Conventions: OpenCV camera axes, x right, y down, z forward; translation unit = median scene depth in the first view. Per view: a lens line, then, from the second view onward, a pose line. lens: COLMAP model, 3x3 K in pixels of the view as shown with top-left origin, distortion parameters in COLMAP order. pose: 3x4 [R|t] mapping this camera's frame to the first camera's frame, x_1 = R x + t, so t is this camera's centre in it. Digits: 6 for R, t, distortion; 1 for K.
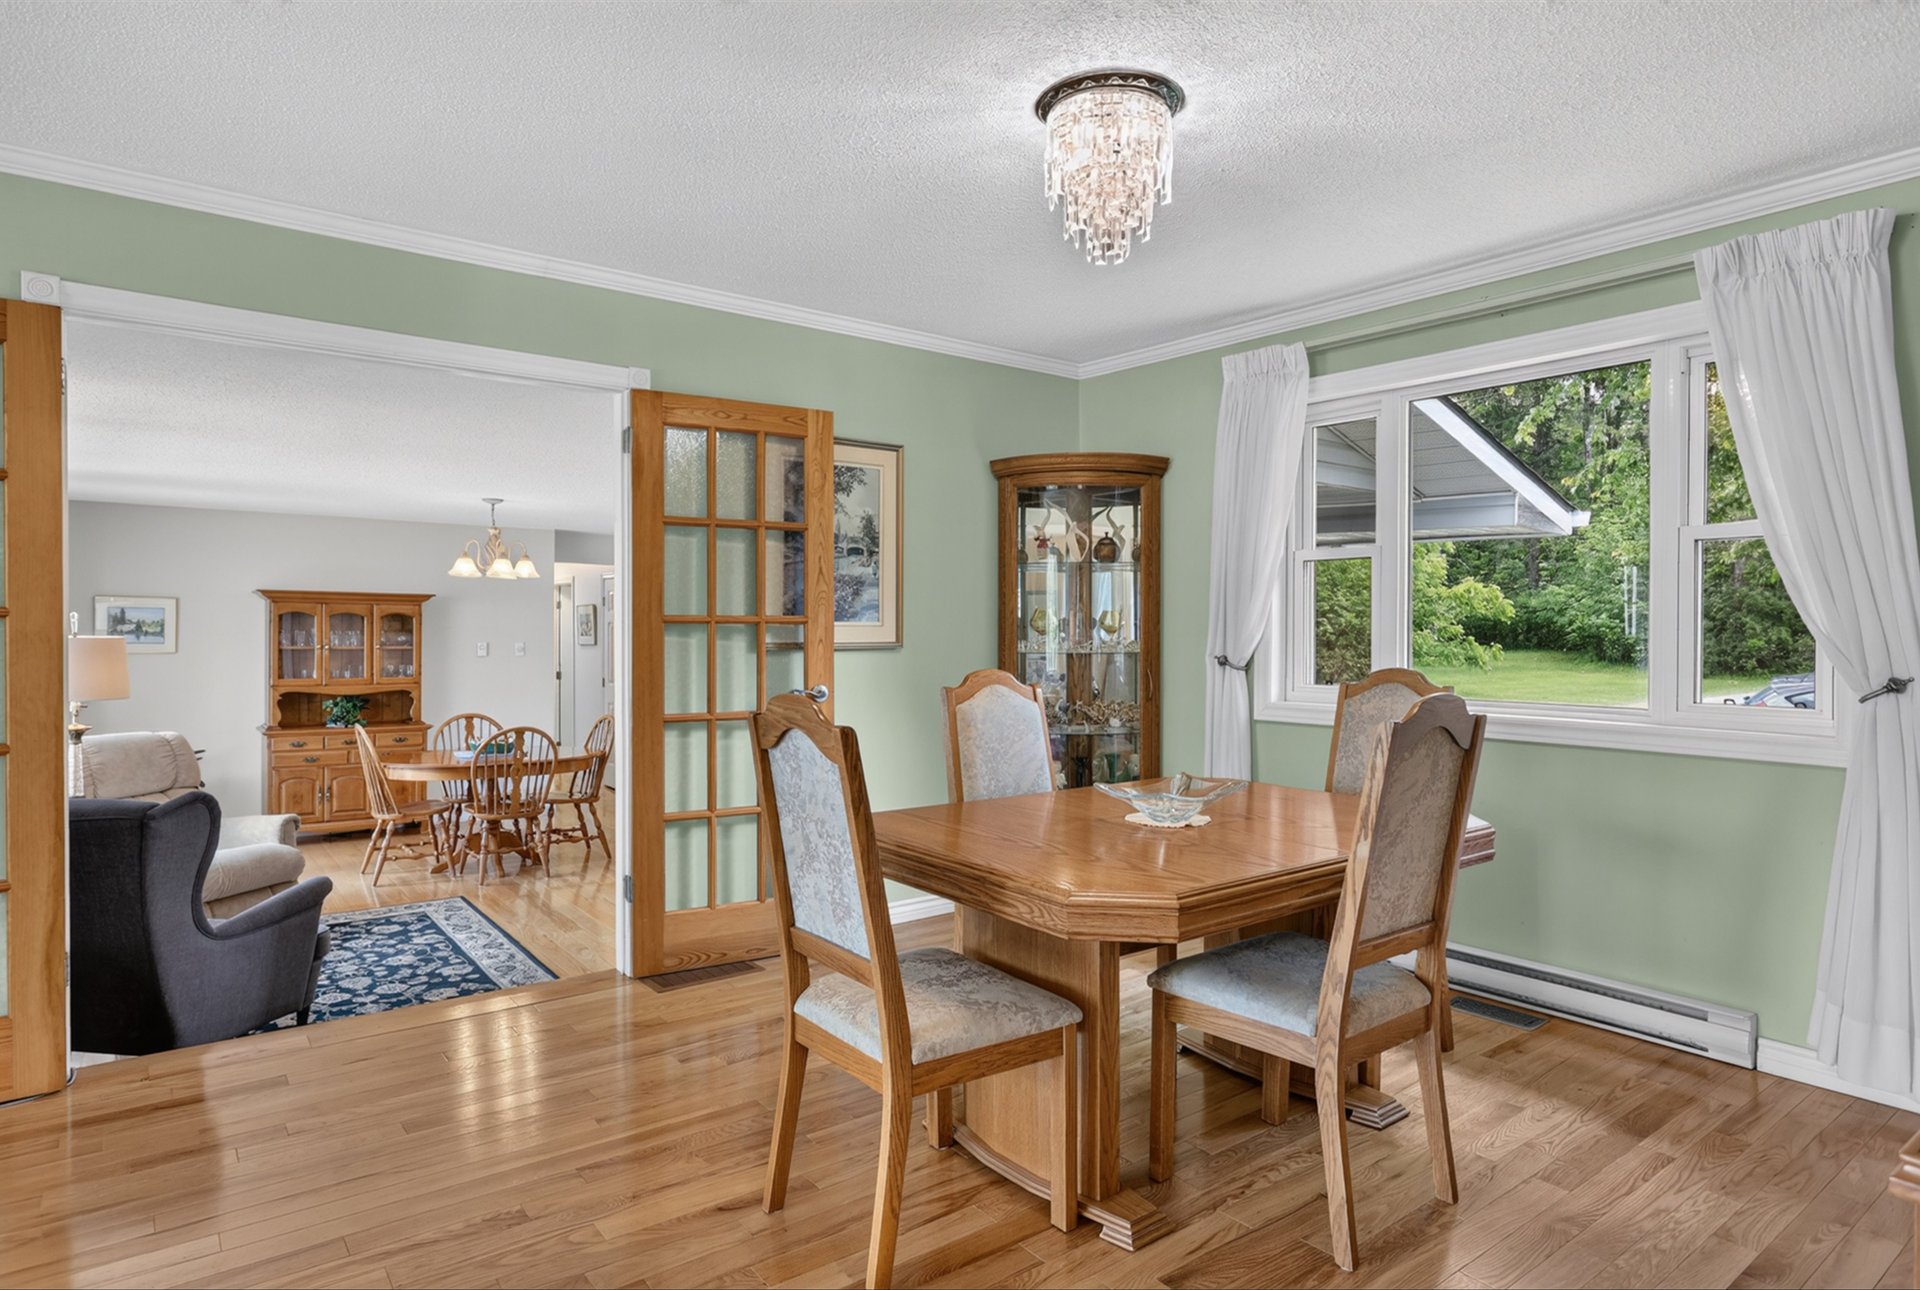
lens RADIAL K [[1018.1, 0, 957.1], [0, 1018.1, 631.4], [0, 0, 1]] dist [-0.000750, 0.001113]
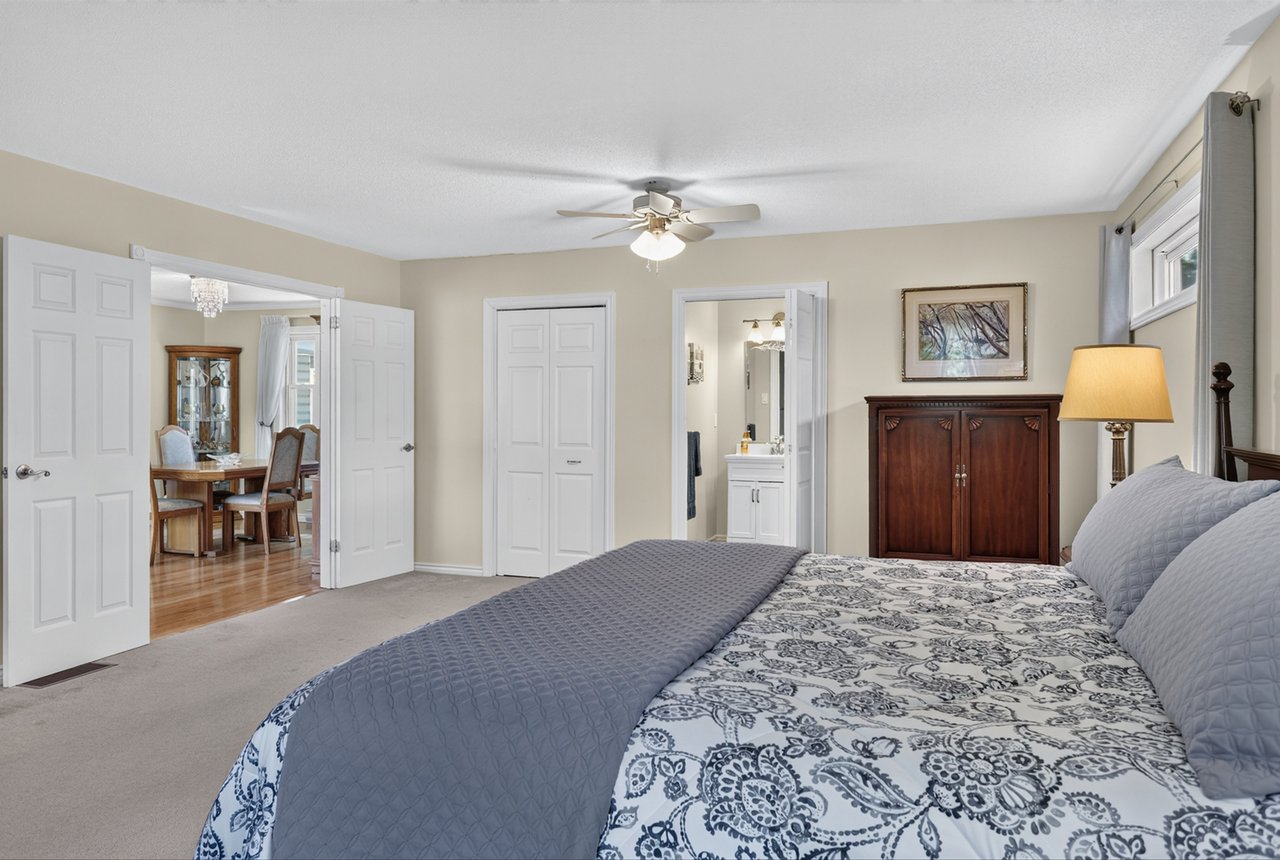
lens RADIAL K [[858.9, 0, 640.0], [0, 858.9, 430.0], [0, 0, 1]] dist [-0.003904, -0.000759]
pose [[0.839688, -0.010371, 0.542970, -0.135761], [-0.000165, 0.999813, 0.019352, 0.000582], [-0.543069, -0.016339, 0.839529, -1.429687]]
